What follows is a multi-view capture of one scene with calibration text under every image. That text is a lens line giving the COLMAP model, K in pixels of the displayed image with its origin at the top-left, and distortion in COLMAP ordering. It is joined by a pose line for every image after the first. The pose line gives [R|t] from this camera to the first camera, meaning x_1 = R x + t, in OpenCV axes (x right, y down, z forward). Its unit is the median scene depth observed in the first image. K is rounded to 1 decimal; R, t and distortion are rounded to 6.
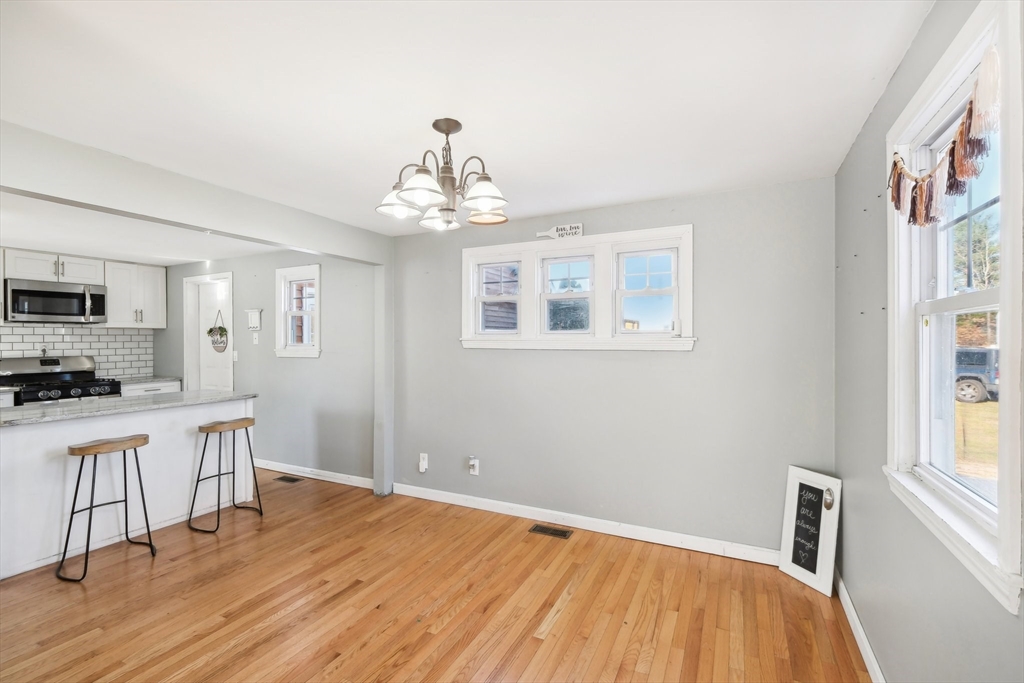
lens RADIAL K [[452.7, 0, 513.6], [0, 452.7, 340.4], [0, 0, 1]] dist [0.004665, -0.002288]
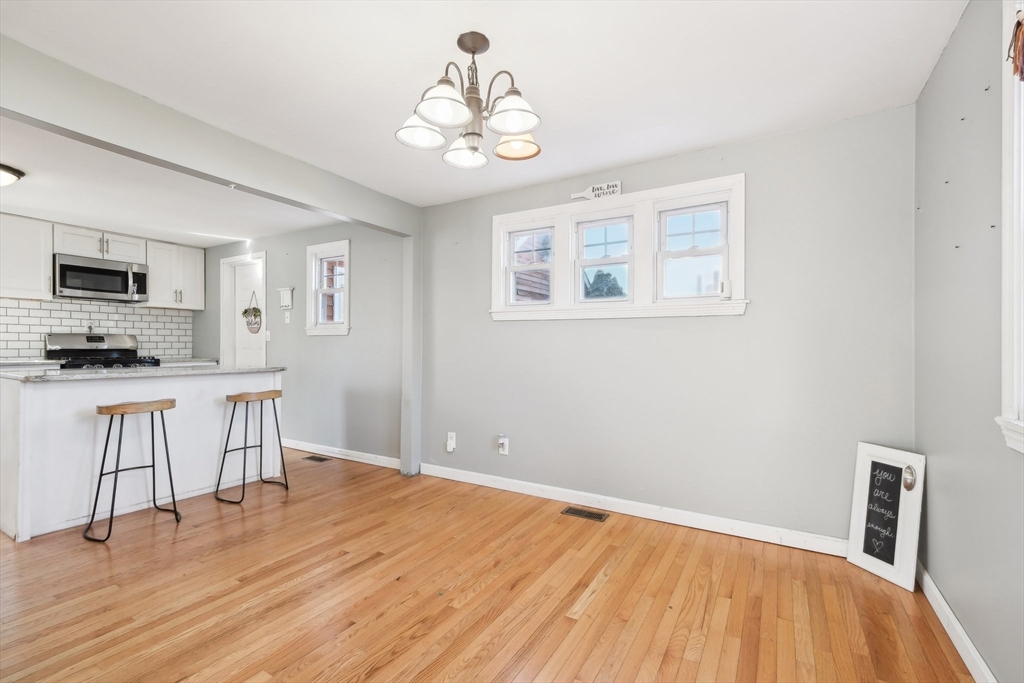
lens RADIAL K [[452.7, 0, 513.0], [0, 452.7, 338.4], [0, 0, 1]] dist [0.004665, -0.002288]
pose [[0.997252, 0.005898, -0.073845, 0.001856], [-0.006936, 0.999881, -0.013804, 0.071548], [0.073755, 0.014278, 0.997174, 0.055193]]
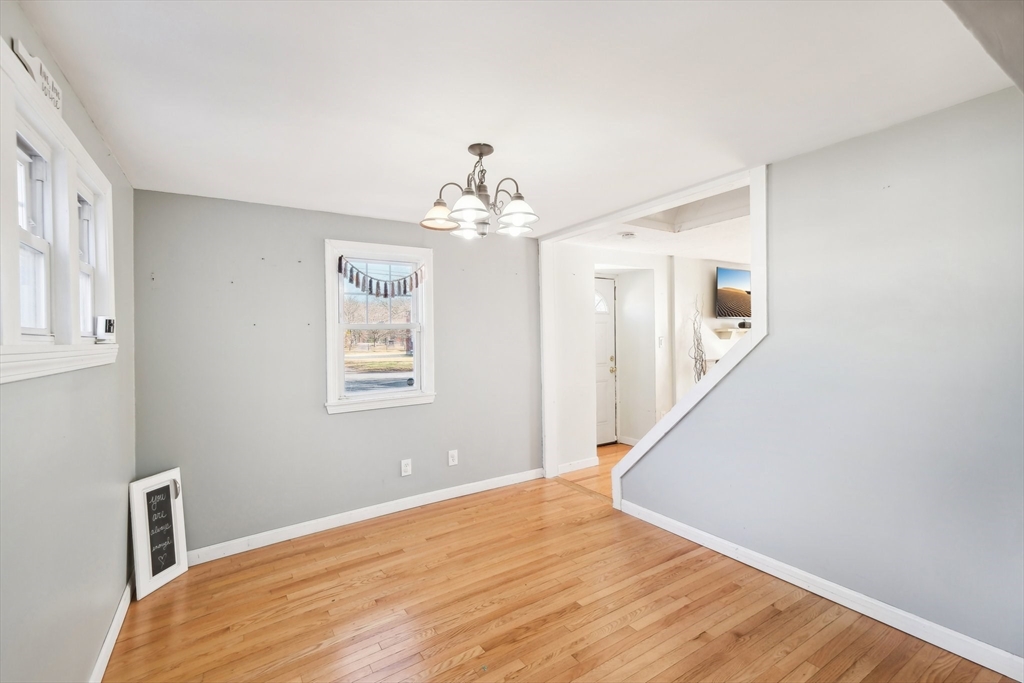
lens RADIAL K [[452.7, 0, 520.8], [0, 452.7, 332.3], [0, 0, 1]] dist [0.004665, -0.002288]
pose [[-0.860083, 0.028986, 0.509330, -0.469326], [0.032810, 0.999461, -0.001474, -0.006945], [-0.509098, 0.015443, -0.860570, 1.099454]]
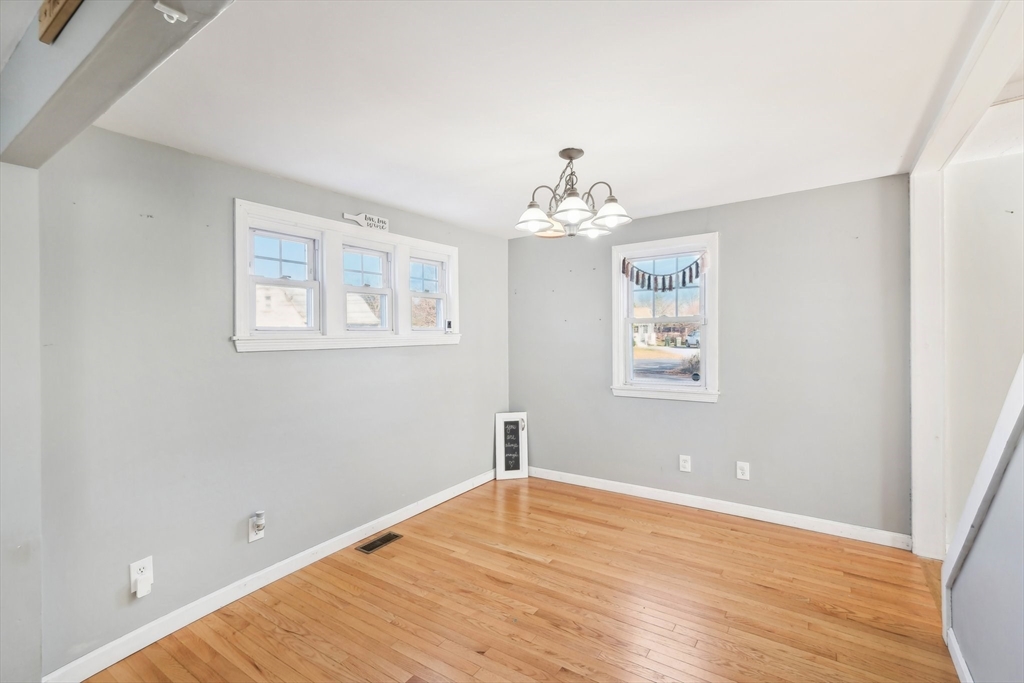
lens RADIAL K [[452.7, 0, 524.7], [0, 452.7, 338.8], [0, 0, 1]] dist [0.004665, -0.002288]
pose [[0.117146, -0.010352, 0.993061, -0.769011], [0.017415, 0.999813, 0.008368, -0.002369], [-0.992962, 0.016314, 0.117305, 0.555316]]
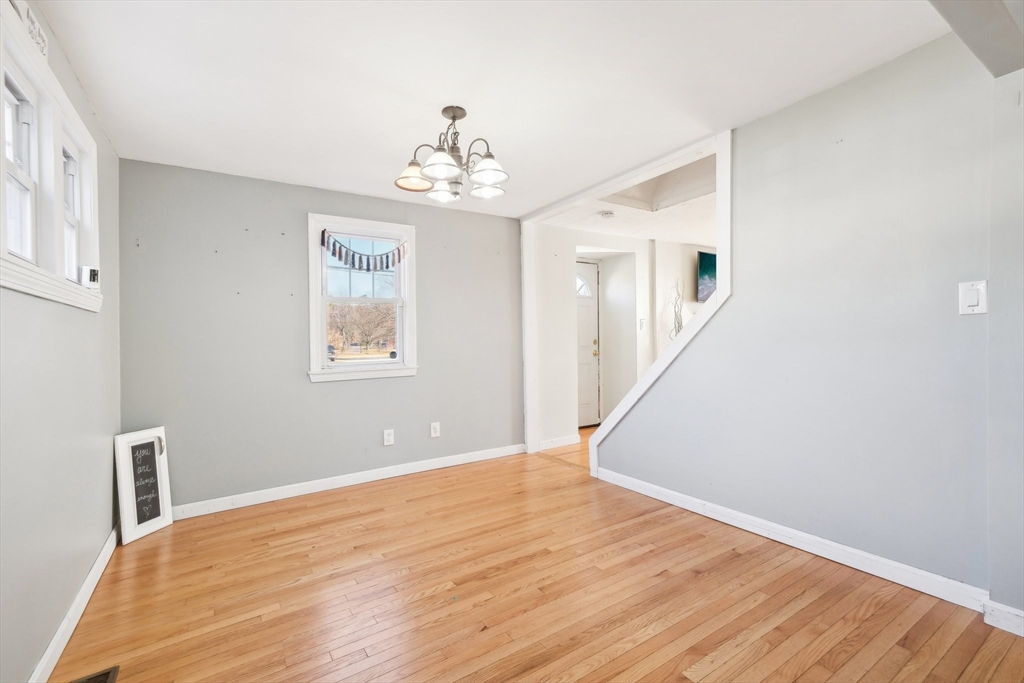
lens RADIAL K [[452.7, 0, 517.6], [0, 452.7, 336.6], [0, 0, 1]] dist [0.004665, -0.002288]
pose [[-0.864981, 0.025794, 0.501142, -0.508226], [0.031648, 0.999494, 0.003182, 0.065032], [-0.500806, 0.018613, -0.865359, 1.109627]]
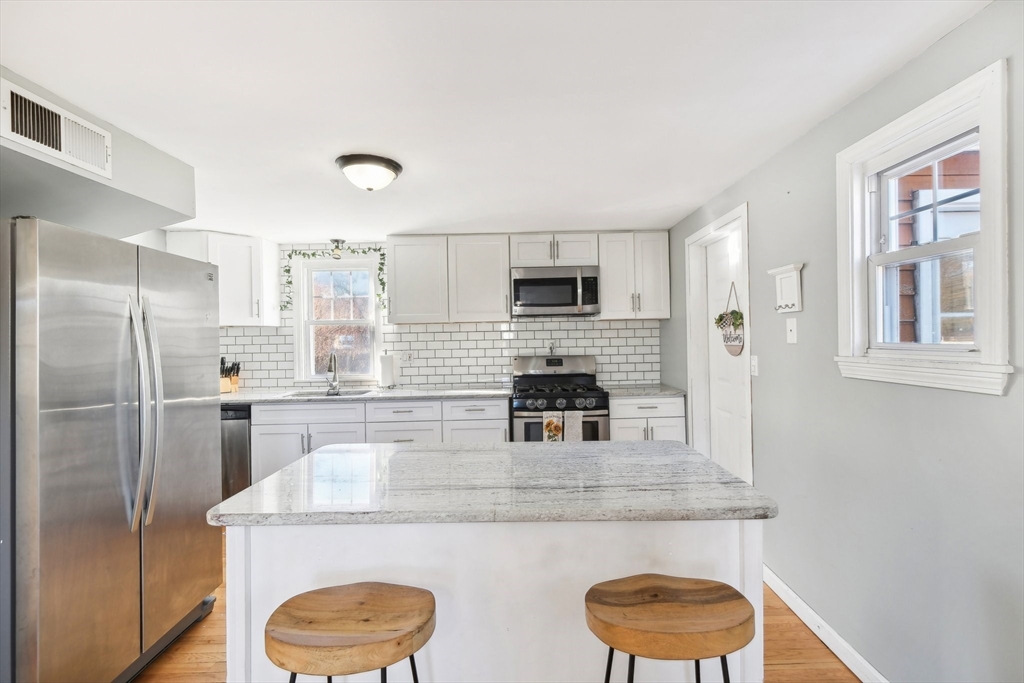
lens RADIAL K [[452.7, 0, 516.7], [0, 452.7, 337.4], [0, 0, 1]] dist [0.004665, -0.002288]
pose [[0.445060, -0.004481, -0.895490, -0.381102], [0.014024, 0.999900, 0.001966, -0.002180], [0.895391, -0.013433, 0.445078, 0.737486]]
